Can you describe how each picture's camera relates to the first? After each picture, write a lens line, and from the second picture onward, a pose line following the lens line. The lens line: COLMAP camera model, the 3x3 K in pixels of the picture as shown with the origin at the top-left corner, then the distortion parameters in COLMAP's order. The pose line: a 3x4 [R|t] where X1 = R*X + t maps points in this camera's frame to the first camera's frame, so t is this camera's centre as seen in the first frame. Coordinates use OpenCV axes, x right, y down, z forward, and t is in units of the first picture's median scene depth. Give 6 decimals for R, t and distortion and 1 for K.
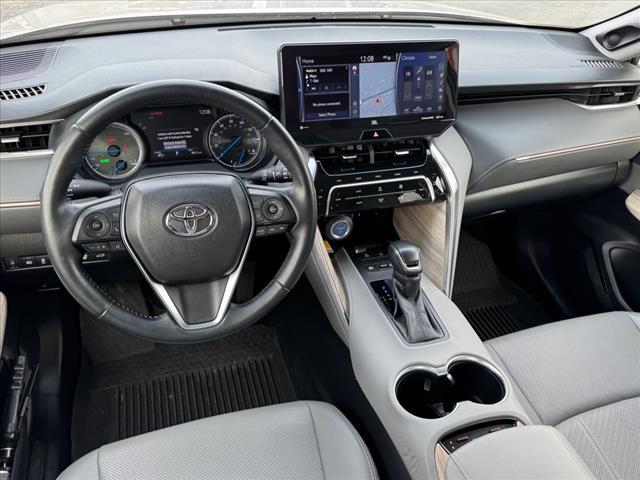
lens RADIAL K [[511.3, 0, 320.0], [0, 511.3, 240.0], [0, 0, 1]] dist [0.083621, -0.004863]
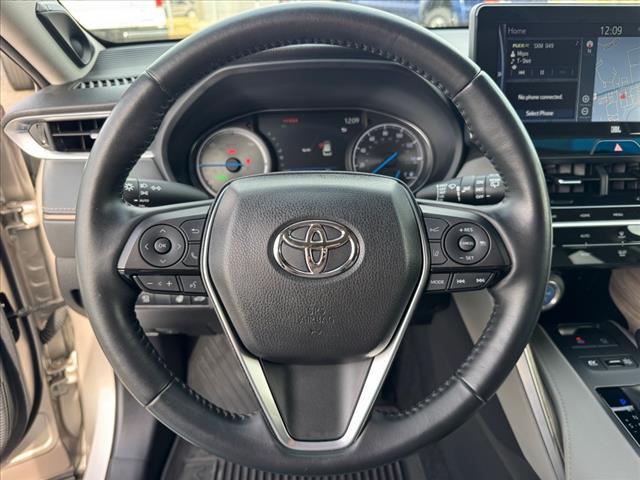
lens RADIAL K [[443.3, 0, 320.0], [0, 443.3, 240.0], [0, 0, 1]] dist [0.039835, -0.002308]
pose [[0.964923, 0.065049, -0.254346, -0.117915], [-0.097952, 0.988062, -0.118905, 0.006929], [0.243575, 0.139648, 0.959776, 0.503181]]
